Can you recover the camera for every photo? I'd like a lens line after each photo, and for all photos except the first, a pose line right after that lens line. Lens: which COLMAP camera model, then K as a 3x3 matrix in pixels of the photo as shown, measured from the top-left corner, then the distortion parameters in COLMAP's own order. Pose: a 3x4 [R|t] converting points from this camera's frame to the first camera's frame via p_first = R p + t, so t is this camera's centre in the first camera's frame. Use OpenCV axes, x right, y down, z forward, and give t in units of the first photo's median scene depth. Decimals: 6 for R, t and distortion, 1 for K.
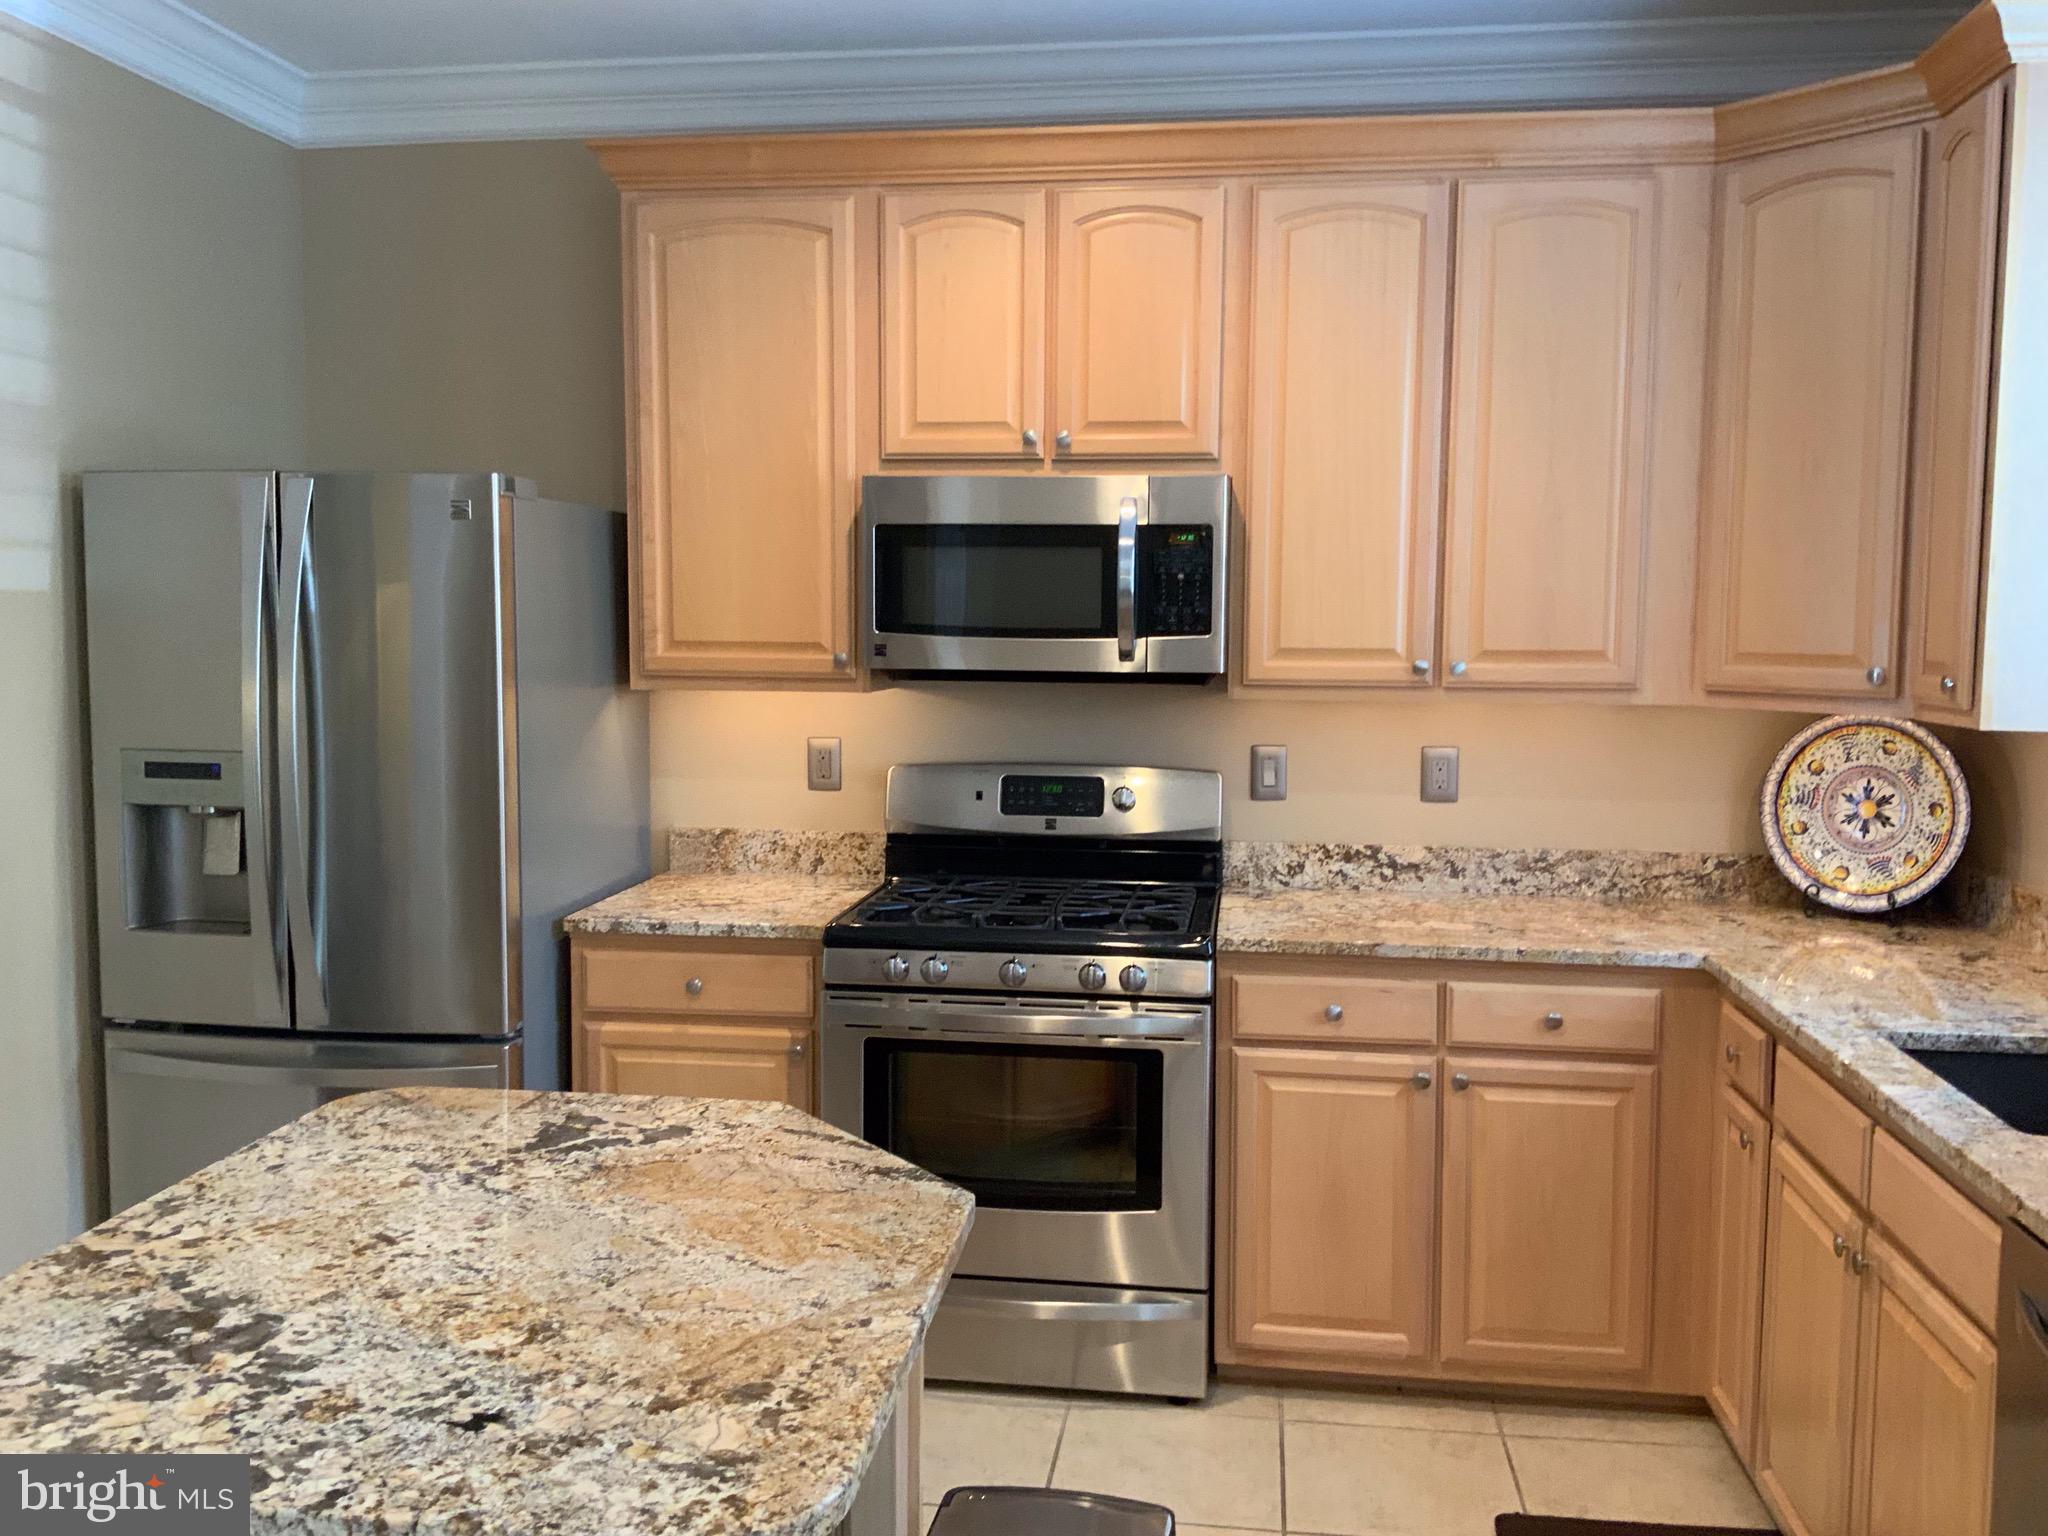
lens RADIAL K [[1711.7, 0, 1001.6], [0, 1711.7, 768.4], [0, 0, 1]] dist [0.068955, -0.121386]
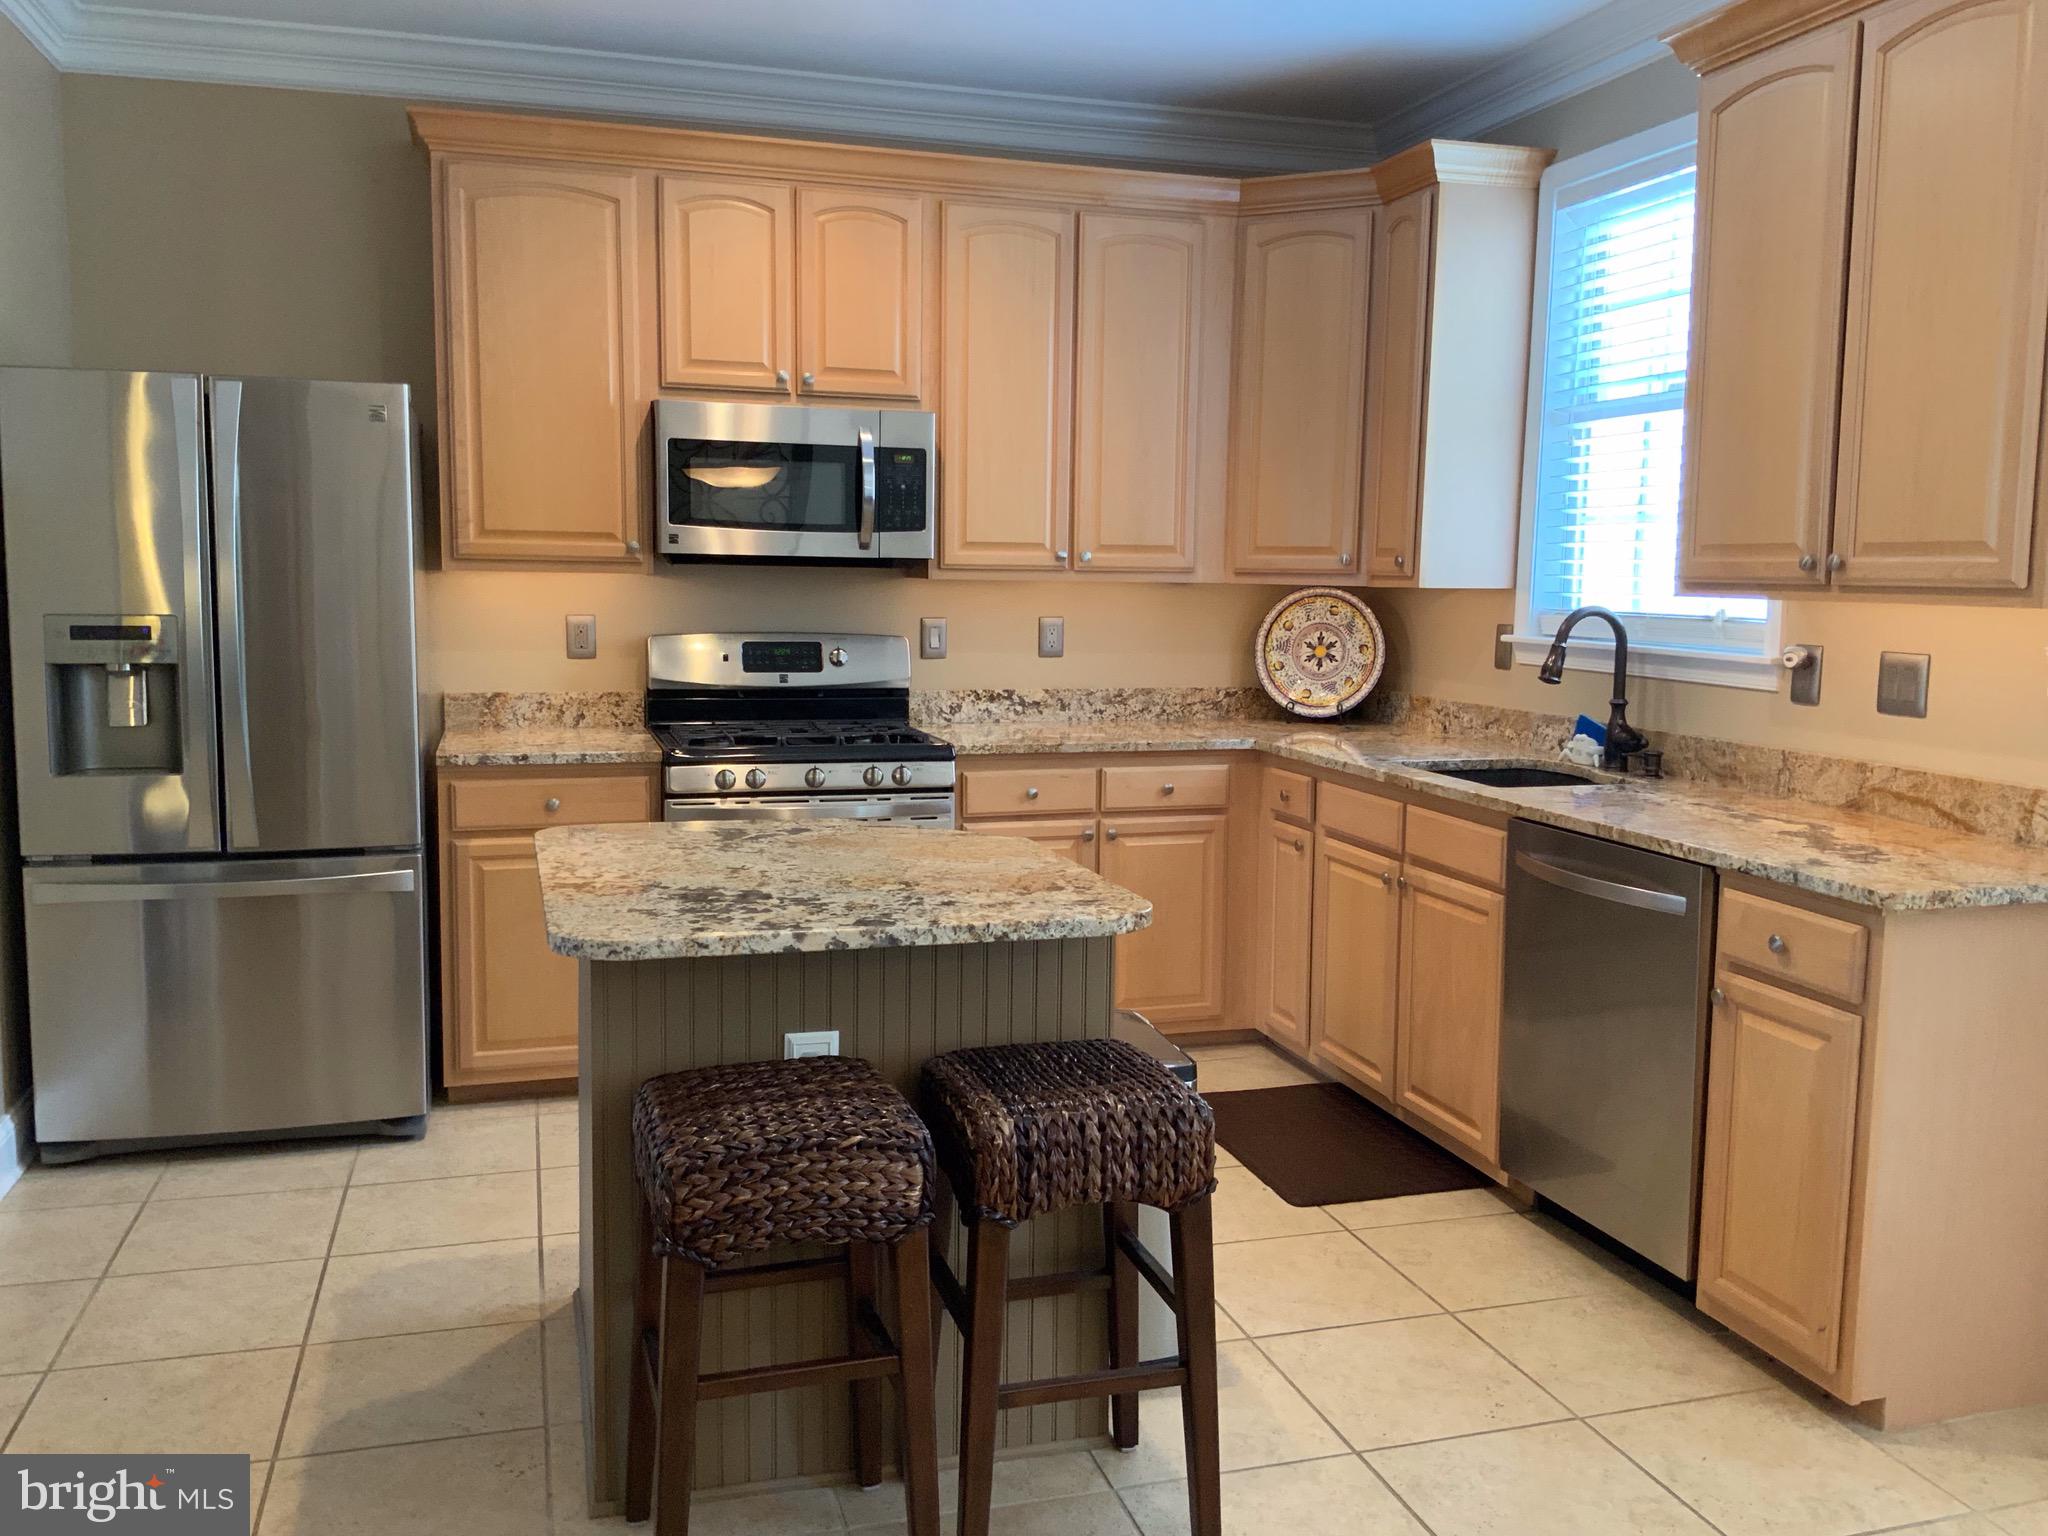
lens RADIAL K [[1711.7, 0, 1001.5], [0, 1711.7, 788.5], [0, 0, 1]] dist [0.068955, -0.121386]
pose [[0.909473, -0.046327, 0.413174, -0.396825], [0.029622, 0.998467, 0.046748, 0.065847], [-0.414706, -0.030277, 0.909452, -0.278335]]
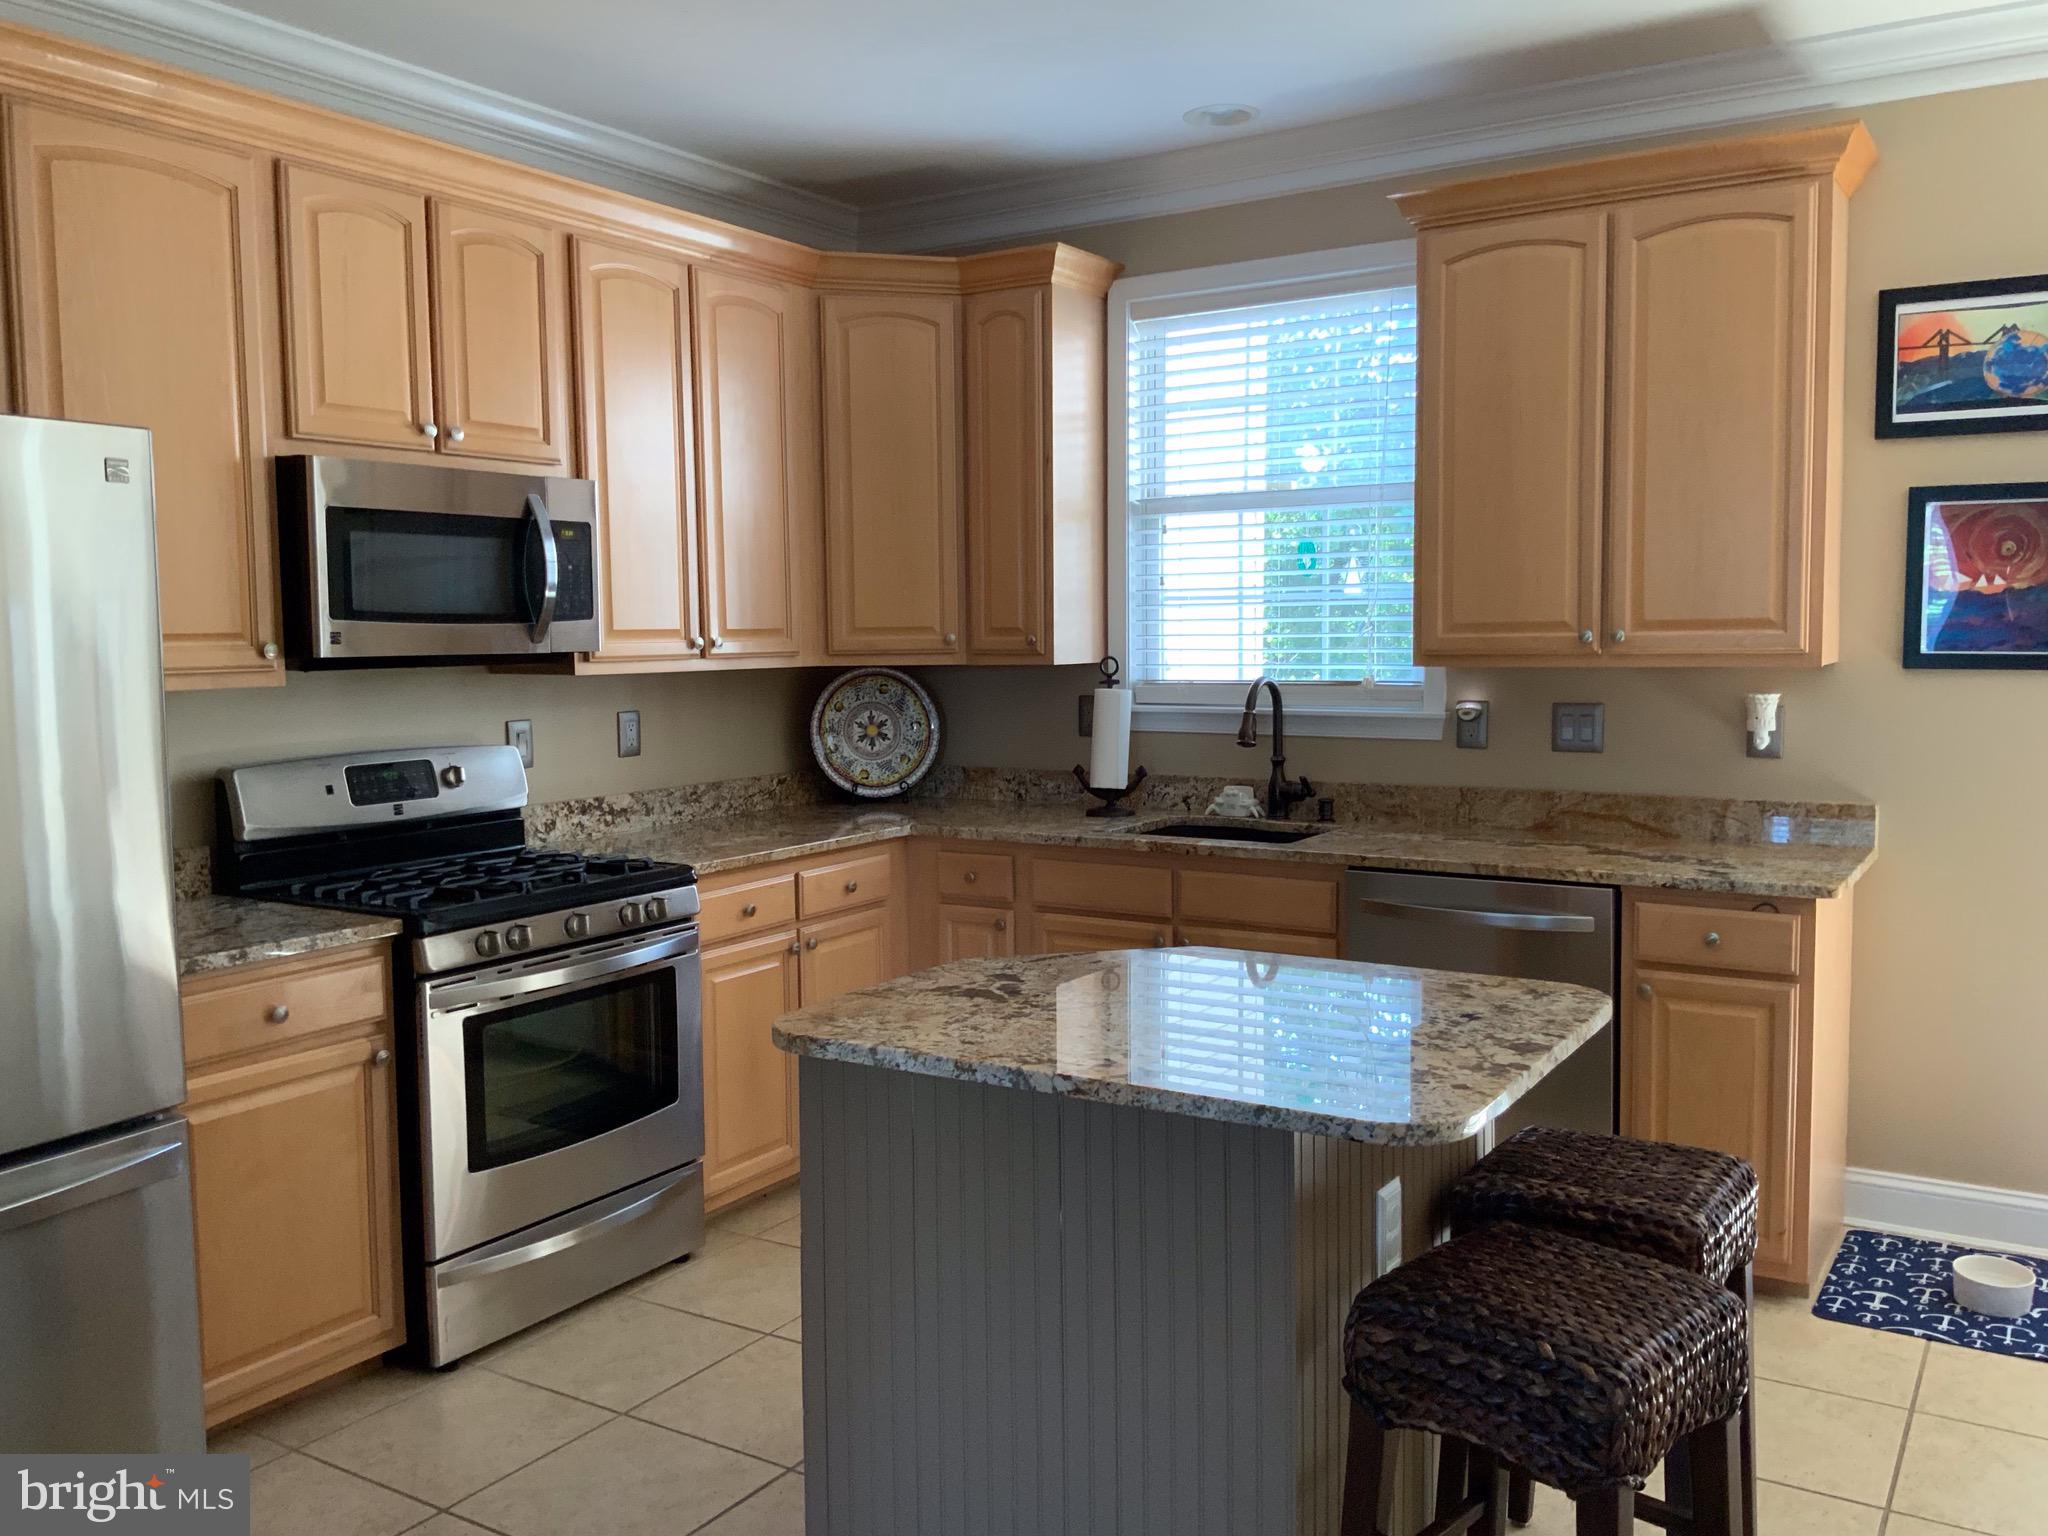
lens RADIAL K [[1711.7, 0, 1035.3], [0, 1711.7, 778.9], [0, 0, 1]] dist [0.068955, -0.121386]
pose [[0.398031, -0.094205, 0.912522, -0.825379], [0.099721, 0.993262, 0.059043, -0.009035], [-0.911936, 0.067497, 0.404743, 0.260521]]
